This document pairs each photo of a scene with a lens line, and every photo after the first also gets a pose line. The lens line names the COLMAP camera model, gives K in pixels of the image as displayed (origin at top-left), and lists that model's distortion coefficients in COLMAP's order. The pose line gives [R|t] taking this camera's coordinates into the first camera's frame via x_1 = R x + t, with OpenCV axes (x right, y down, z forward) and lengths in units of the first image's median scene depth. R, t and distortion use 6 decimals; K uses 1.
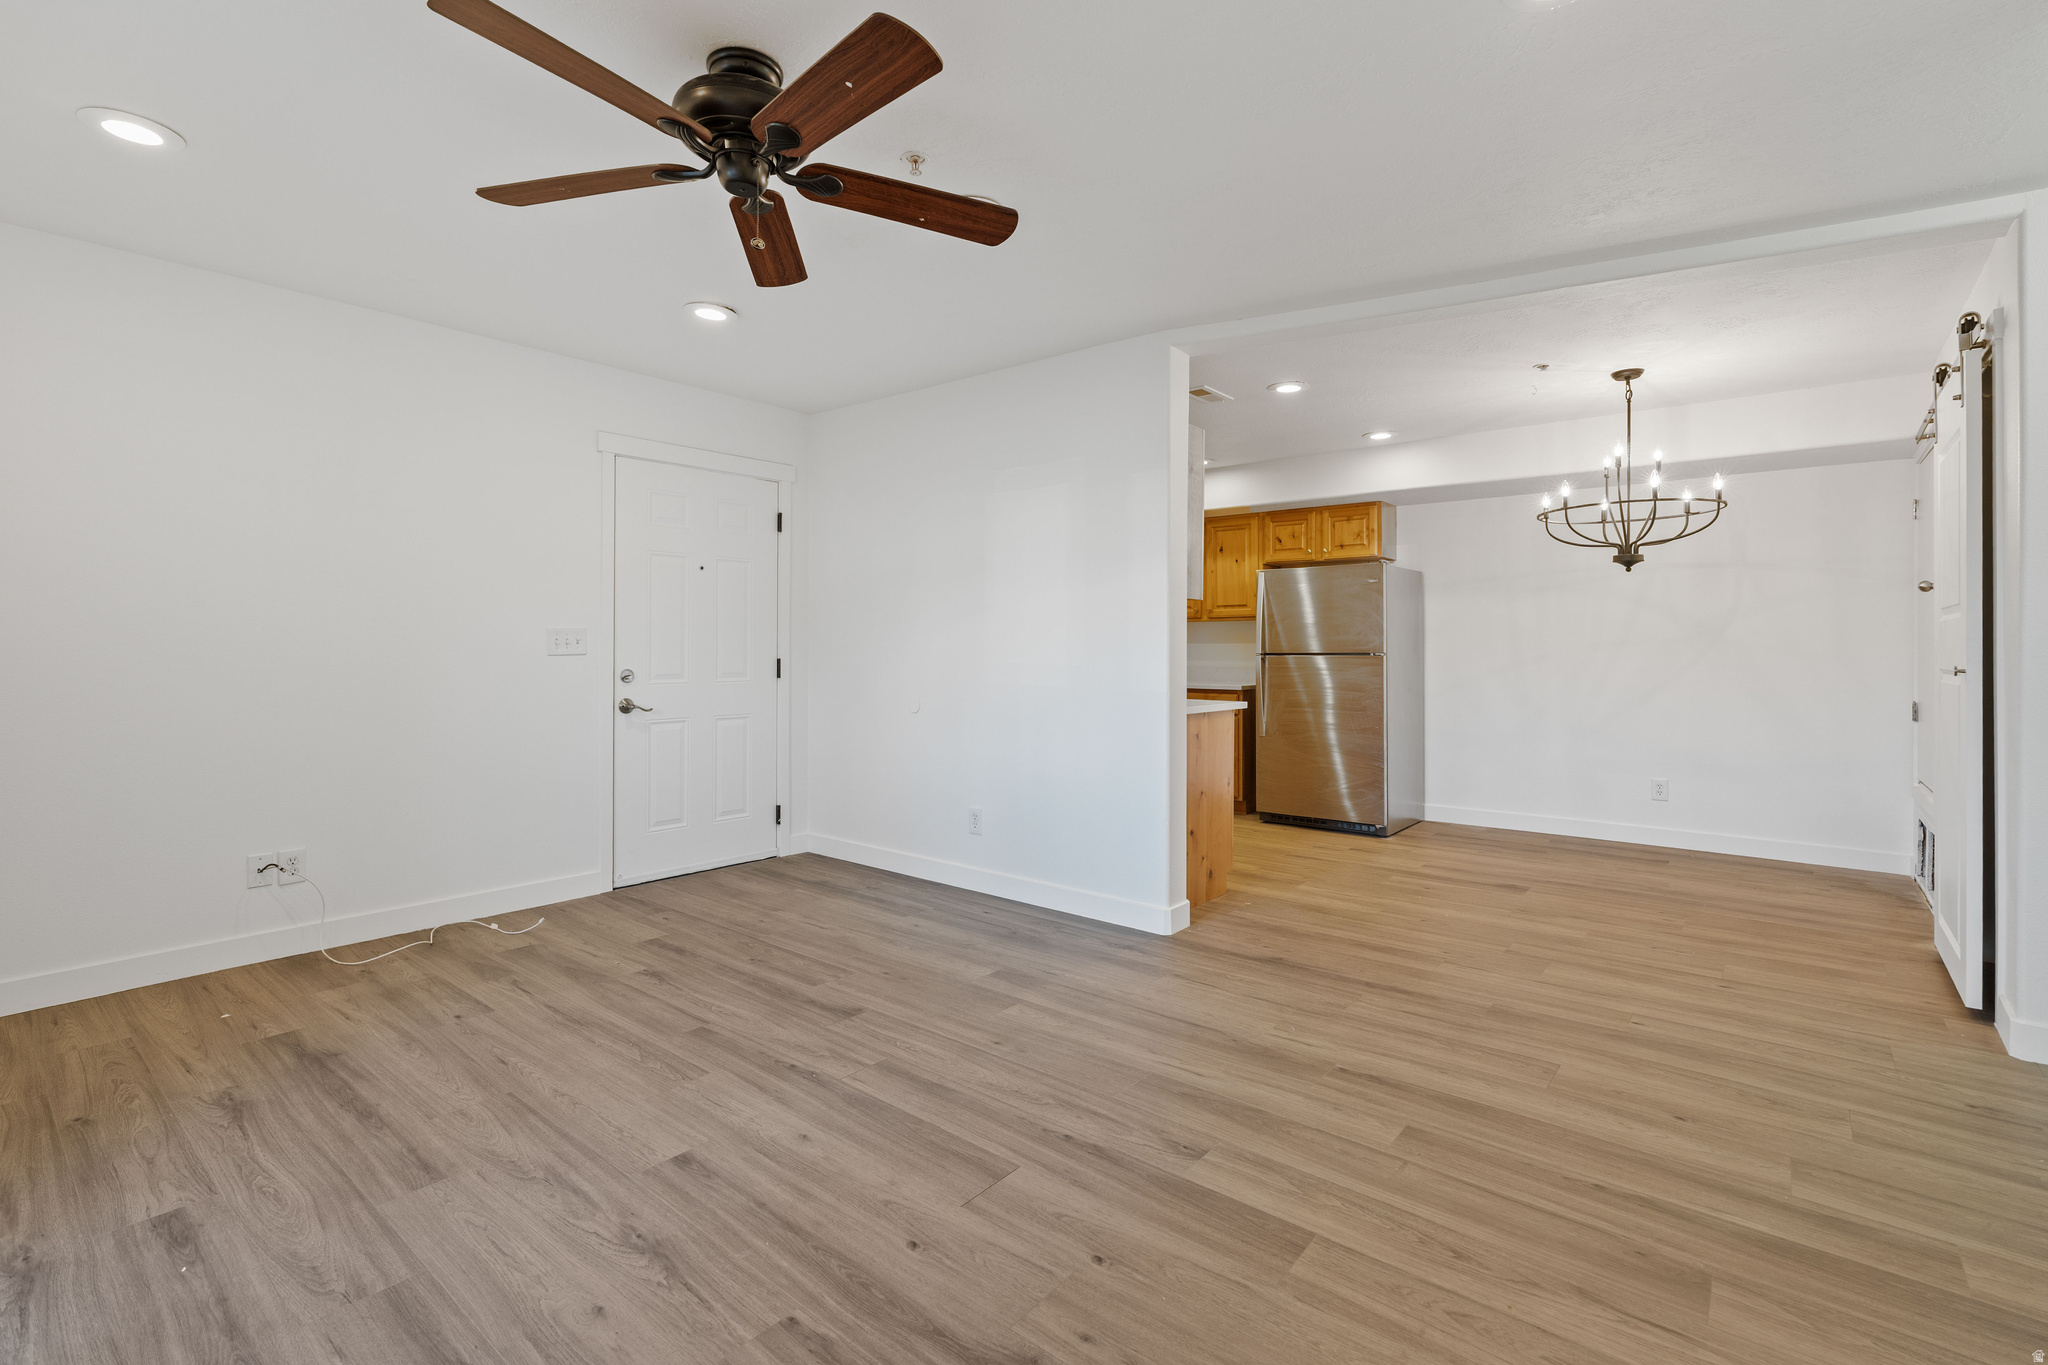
lens RADIAL K [[926.1, 0, 1019.0], [0, 926.1, 659.2], [0, 0, 1]] dist [-0.004898, 0.001026]
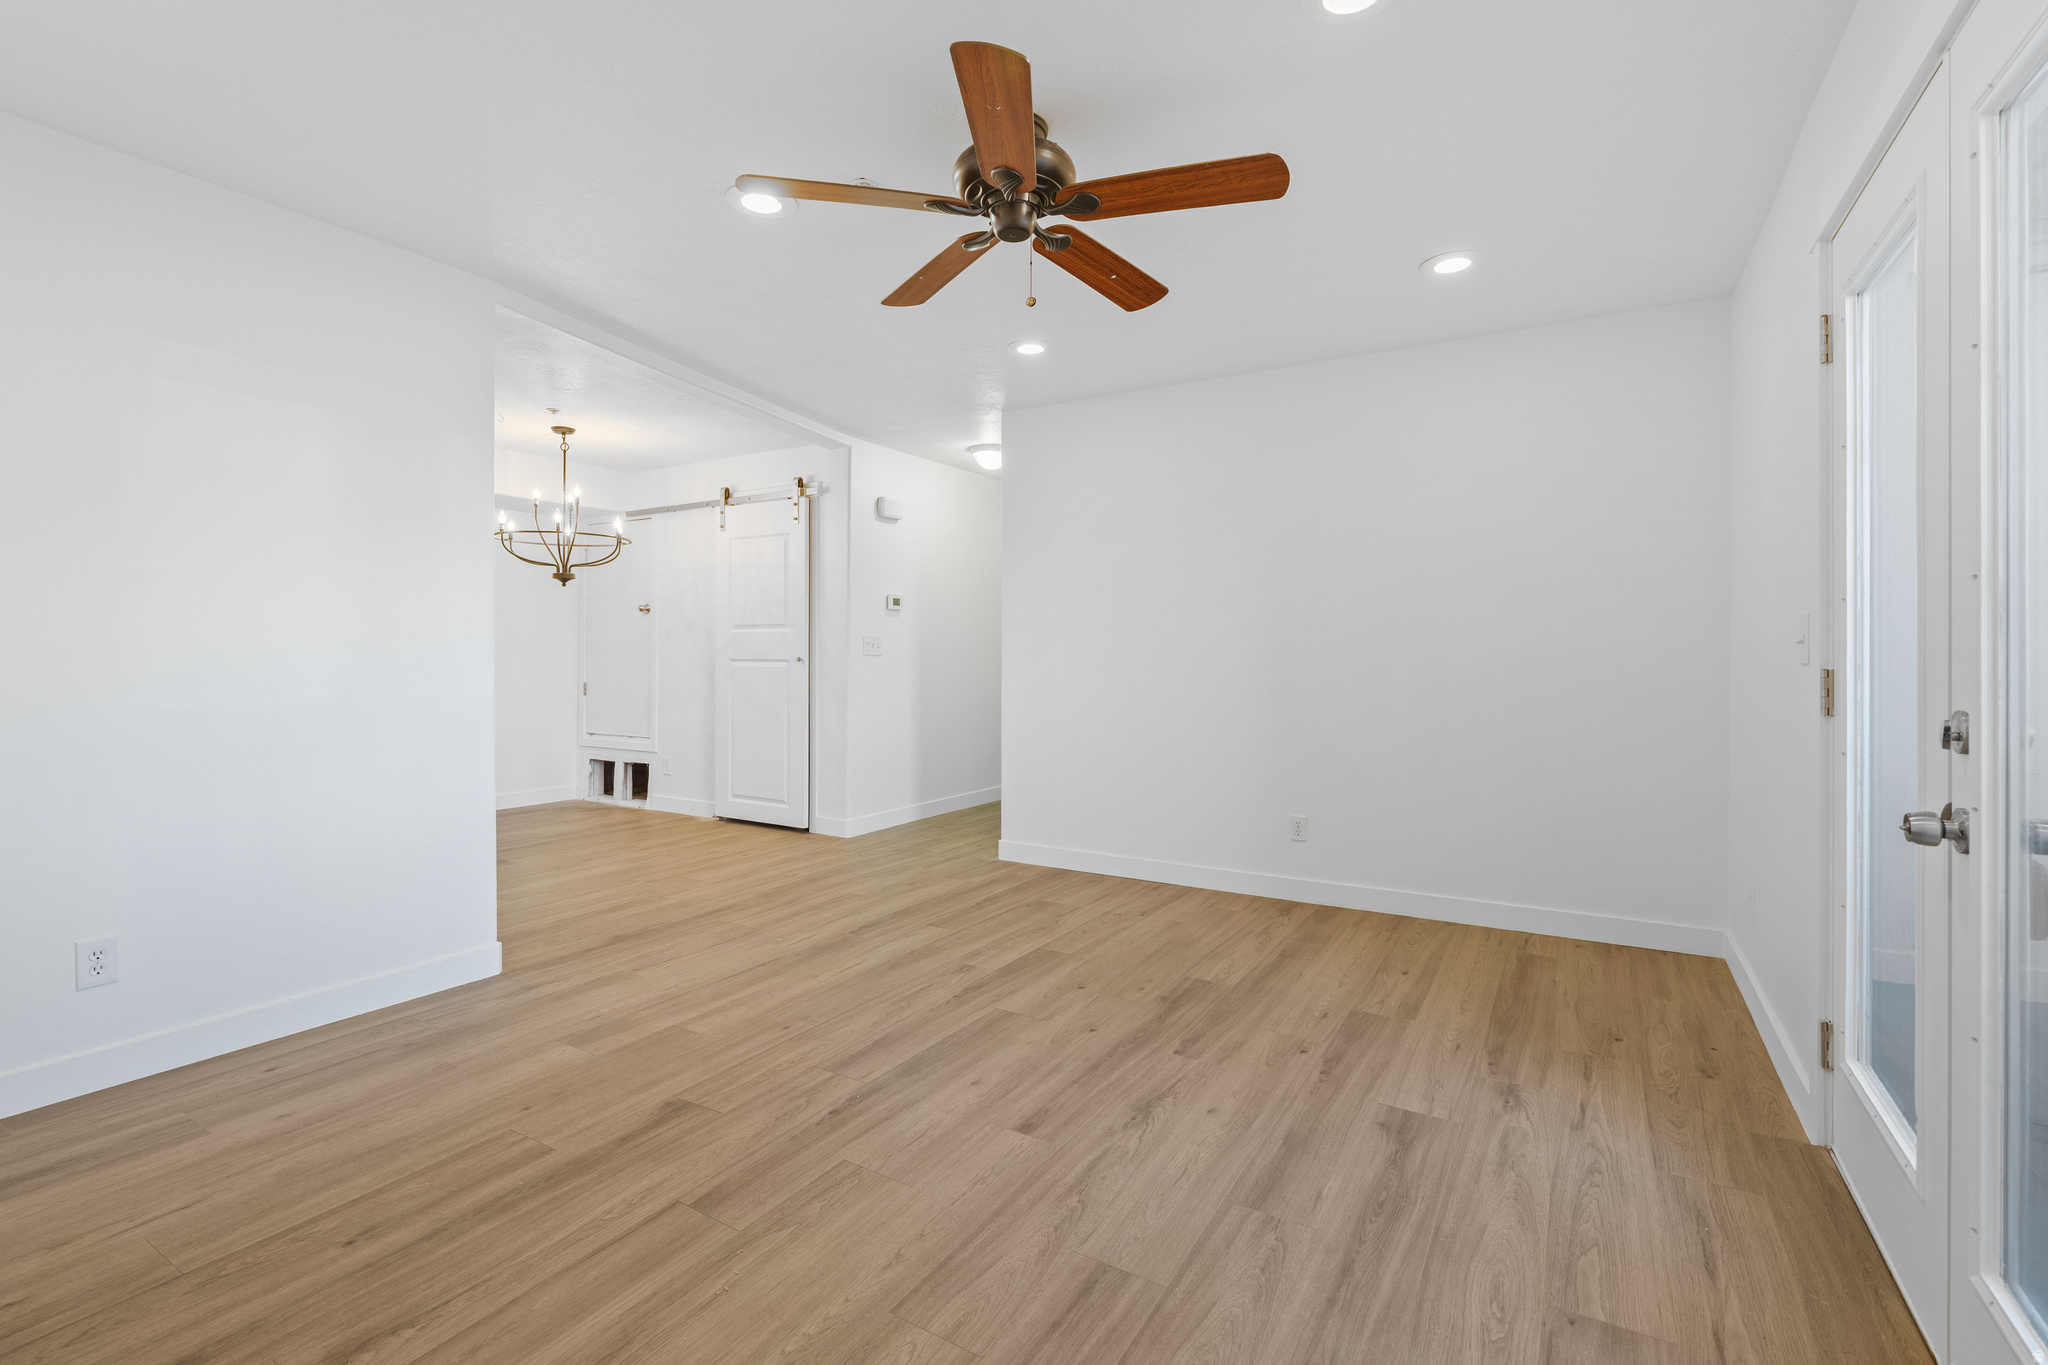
lens RADIAL K [[926.1, 0, 1019.0], [0, 926.1, 659.2], [0, 0, 1]] dist [-0.004898, 0.001026]
pose [[-0.143055, -0.011668, 0.989646, -1.236003], [0.007044, 0.999893, 0.012807, -0.012064], [-0.989690, 0.008803, -0.142957, 1.010975]]
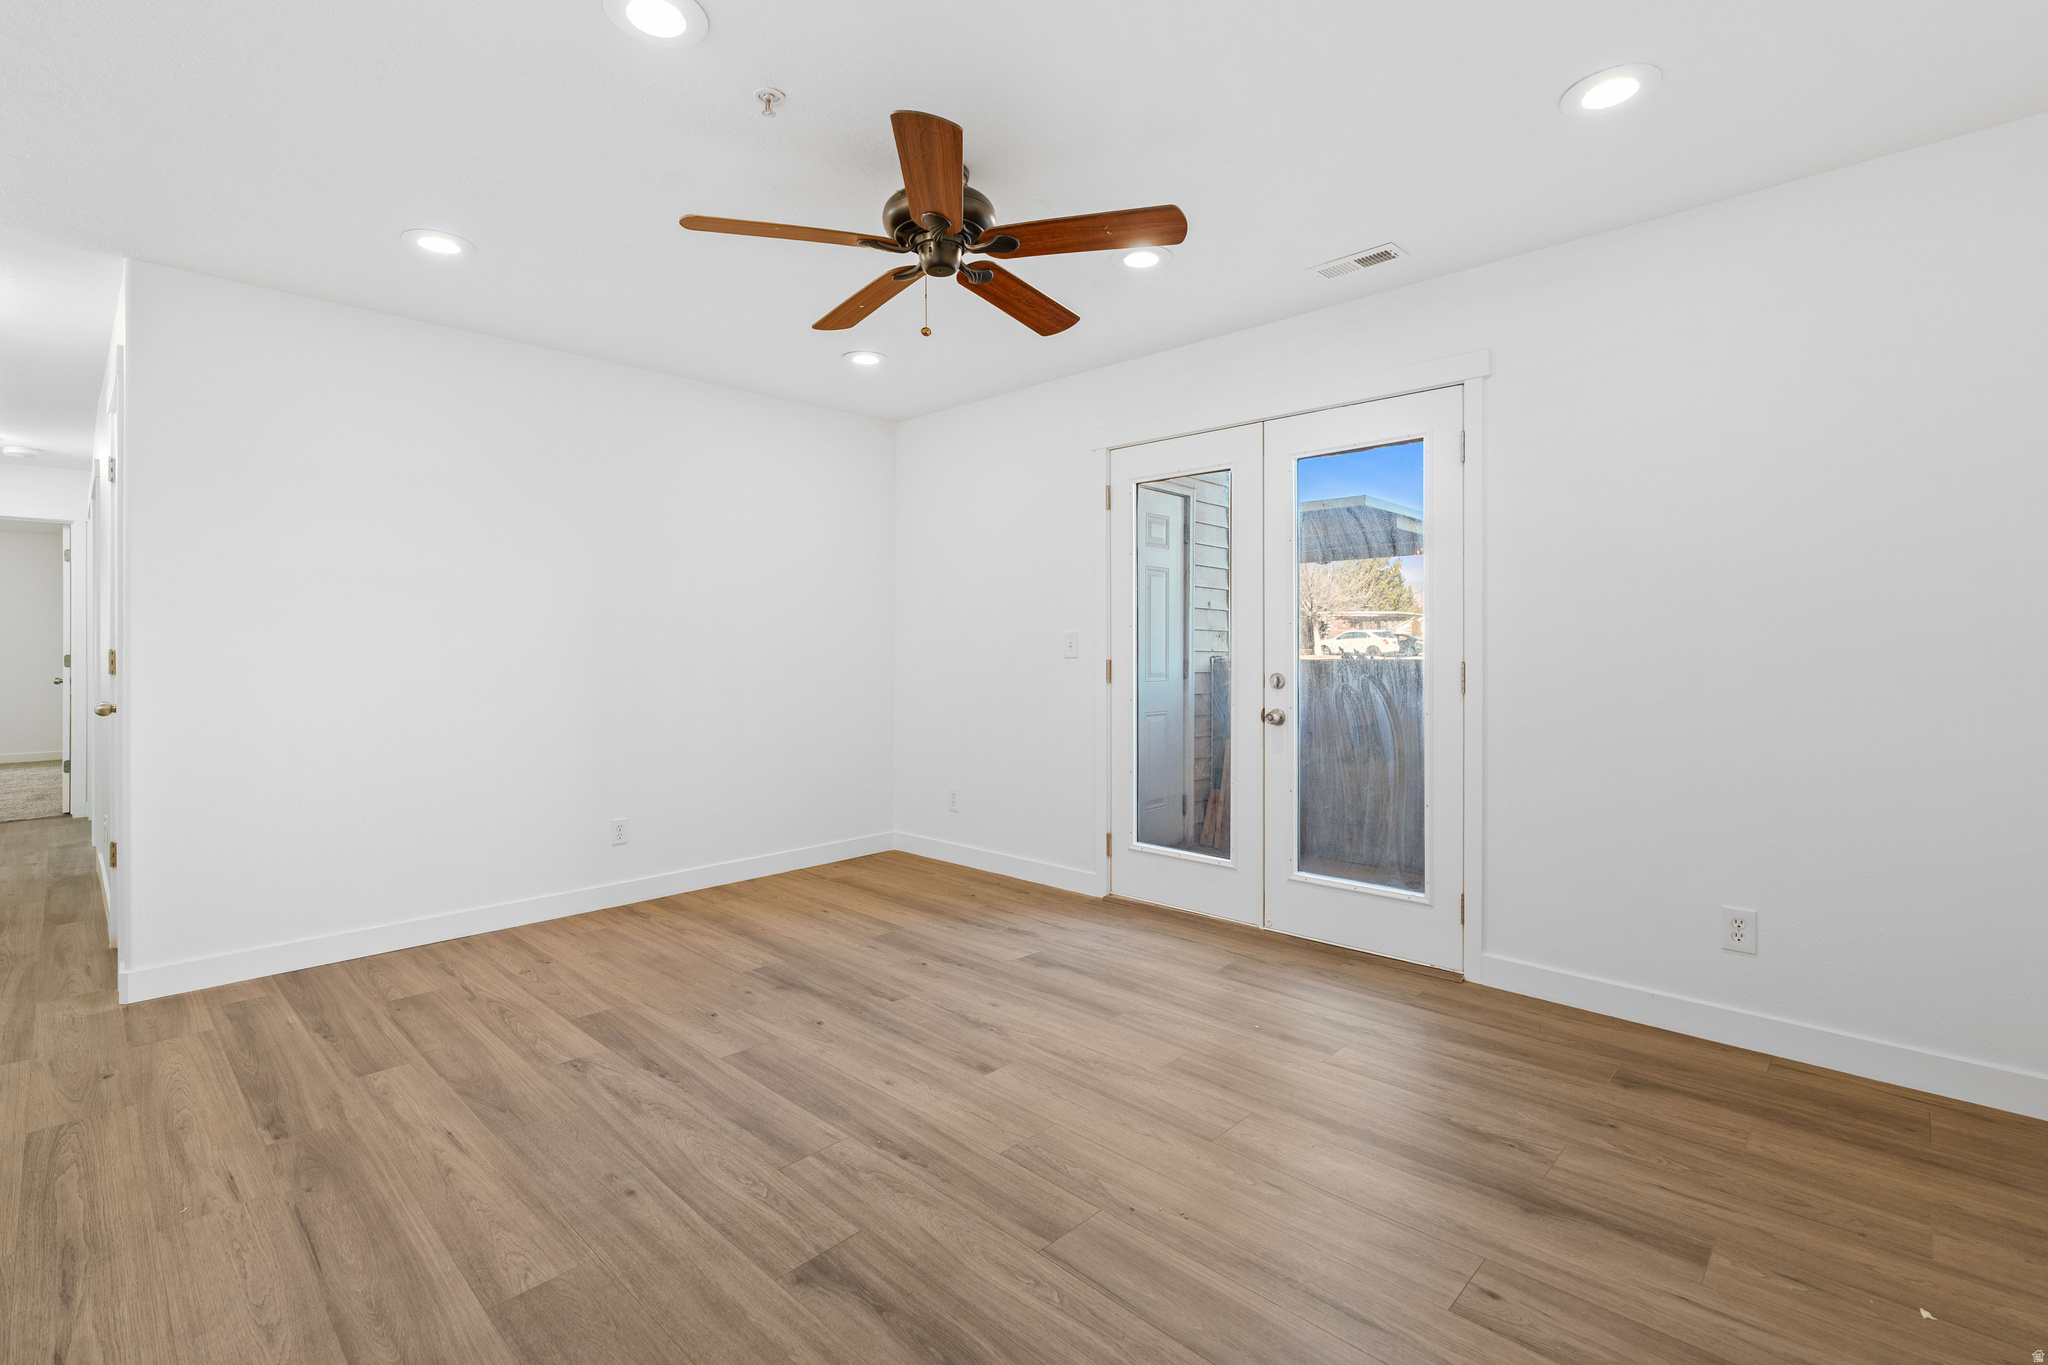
lens RADIAL K [[926.1, 0, 1019.0], [0, 926.1, 659.2], [0, 0, 1]] dist [-0.004898, 0.001026]
pose [[-0.997230, -0.001116, 0.074372, -0.435526], [0.000204, 0.999843, 0.017736, -0.019968], [-0.074380, 0.017702, -0.997073, 1.931745]]
